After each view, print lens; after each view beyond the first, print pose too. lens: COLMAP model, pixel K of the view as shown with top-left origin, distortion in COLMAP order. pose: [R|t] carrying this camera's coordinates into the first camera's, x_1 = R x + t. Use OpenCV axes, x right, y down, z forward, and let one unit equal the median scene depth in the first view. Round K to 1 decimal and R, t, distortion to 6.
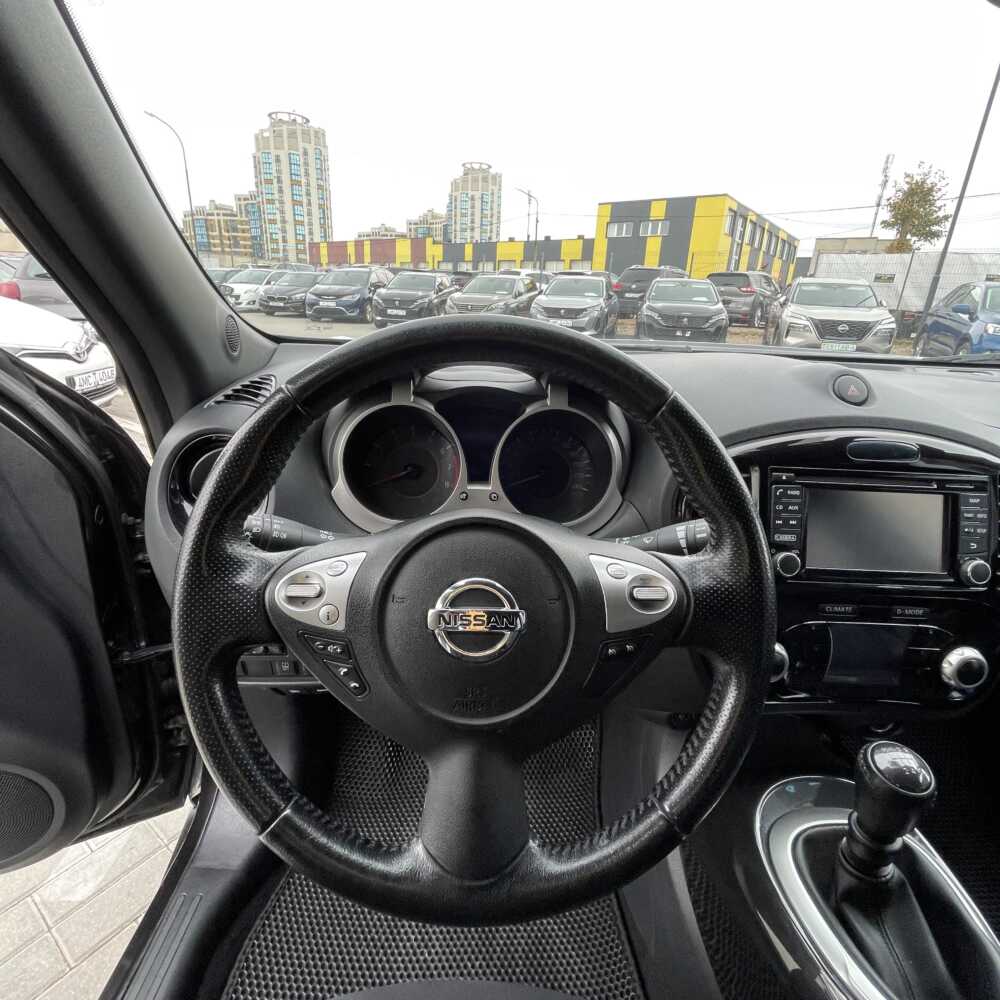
lens RADIAL K [[538.2, 0, 500.0], [0, 538.2, 500.0], [0, 0, 1]] dist [-0.000564, -0.001059]
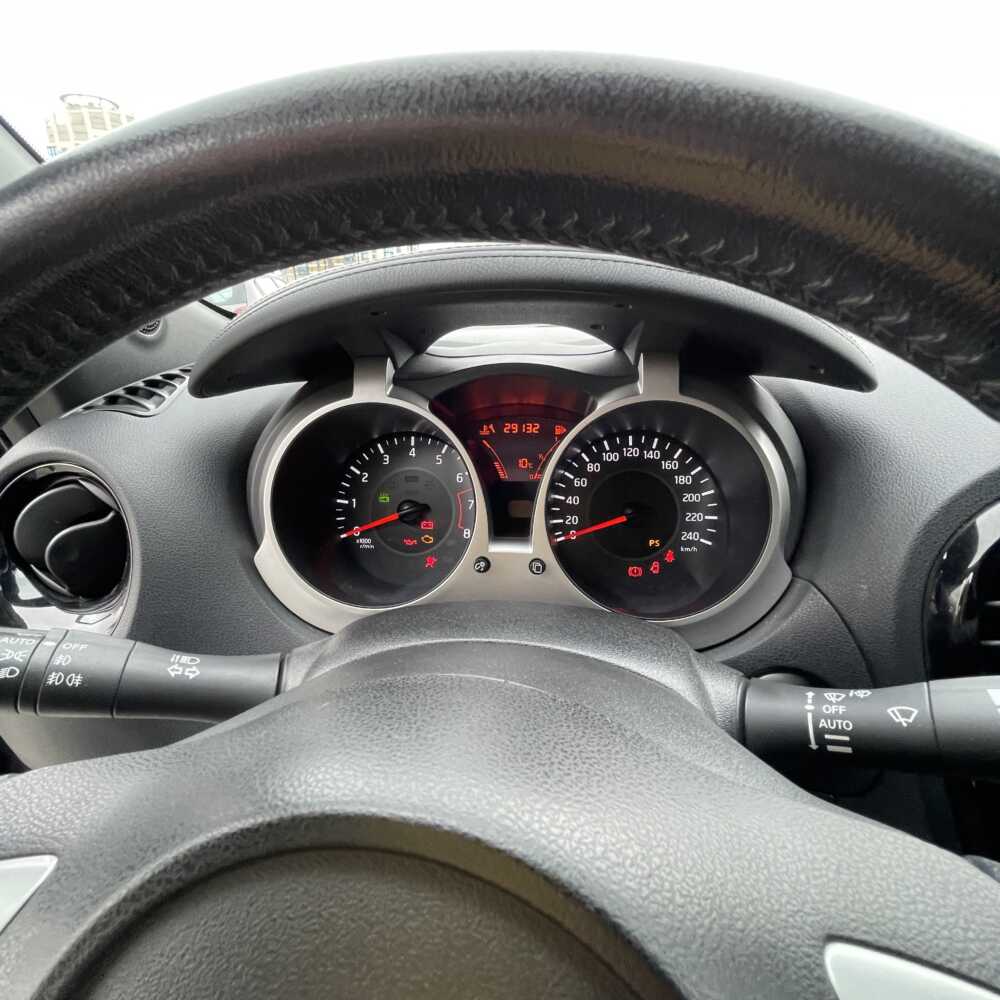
lens RADIAL K [[538.2, 0, 500.0], [0, 538.2, 500.0], [0, 0, 1]] dist [-0.000564, -0.001059]
pose [[0.988051, -0.005787, -0.154017, 0.010554], [0.004293, 0.999940, -0.010032, -0.020257], [0.154066, 0.009251, 0.988017, 0.137542]]
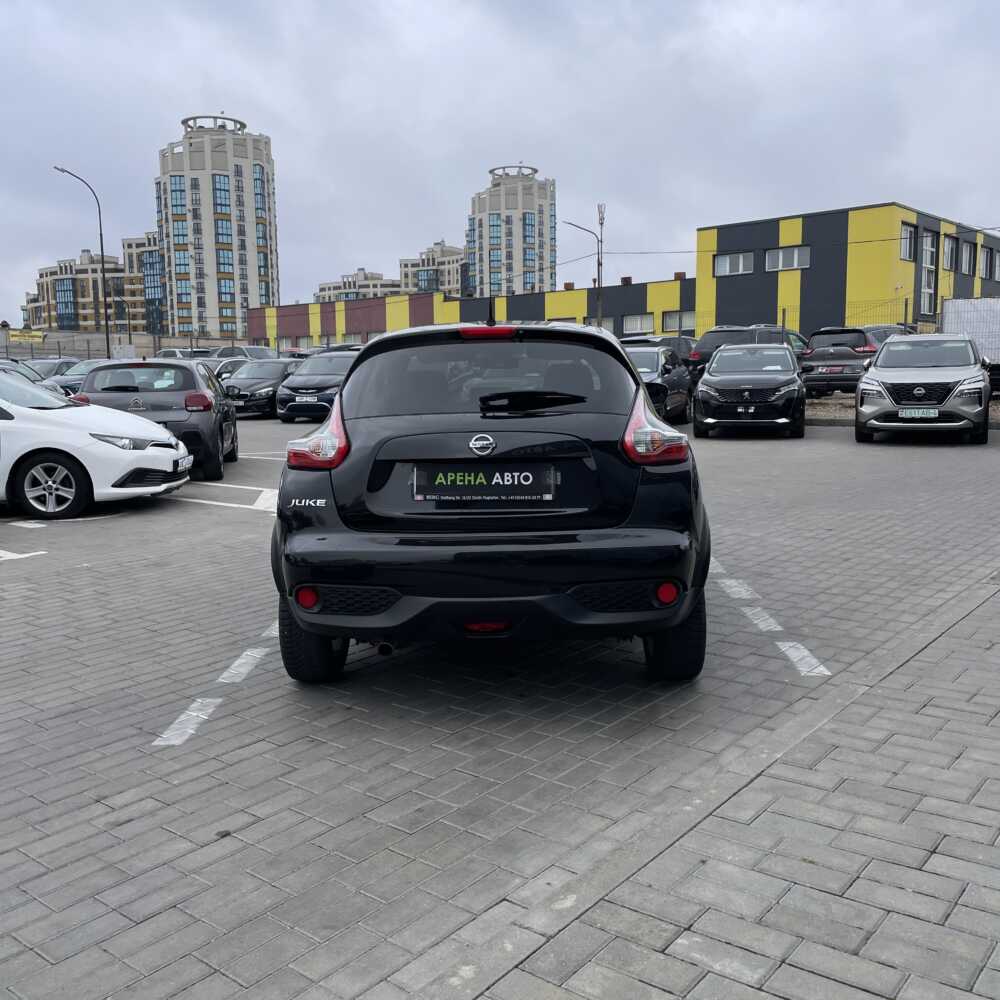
lens RADIAL K [[1003.2, 0, 500.0], [0, 1003.2, 500.0], [0, 0, 1]] dist [0.102251, -0.134770]
pose [[0.996390, -0.049043, -0.069299, 0.015777], [0.031472, 0.971482, -0.235015, 0.046950], [0.078849, 0.231985, 0.969518, -0.131726]]
